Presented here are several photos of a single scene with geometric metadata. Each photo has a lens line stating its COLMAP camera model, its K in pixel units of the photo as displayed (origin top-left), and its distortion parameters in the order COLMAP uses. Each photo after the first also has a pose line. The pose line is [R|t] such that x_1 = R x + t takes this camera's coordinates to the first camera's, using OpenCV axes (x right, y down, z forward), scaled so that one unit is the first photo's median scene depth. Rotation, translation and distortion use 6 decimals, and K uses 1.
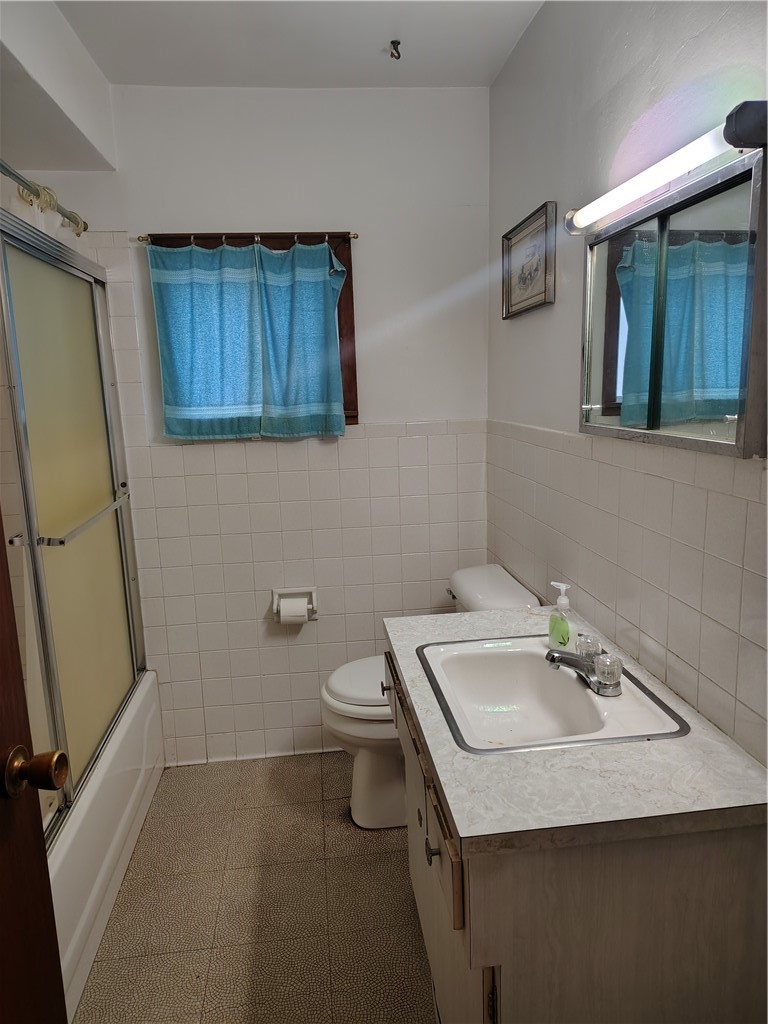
lens RADIAL K [[700.8, 0, 384.0], [0, 700.8, 512.0], [0, 0, 1]] dist [0.024808, 0.000190]
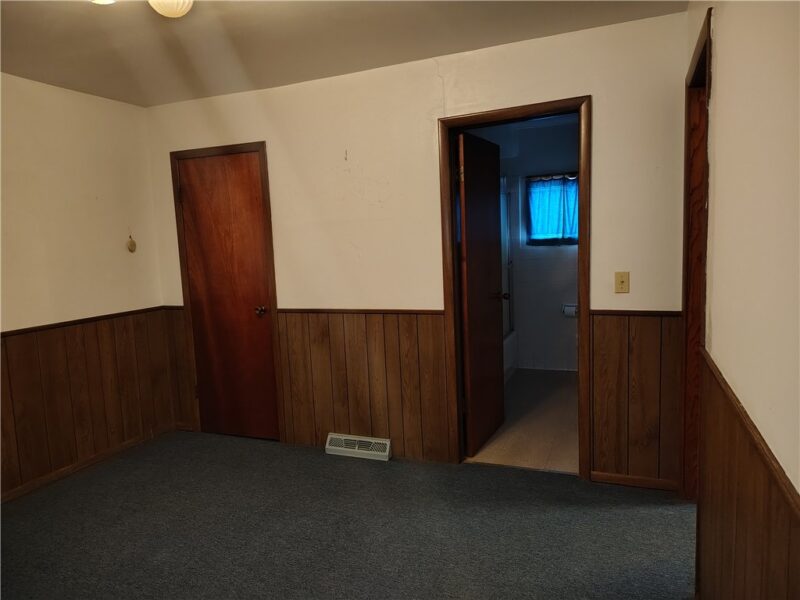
lens RADIAL K [[547.5, 0, 400.0], [0, 547.5, 300.0], [0, 0, 1]] dist [0.024808, 0.000190]
pose [[0.870126, 0.056429, -0.489587, 0.342810], [-0.071328, 0.997383, -0.011813, 0.177664], [0.487640, 0.045200, 0.871874, -1.175910]]
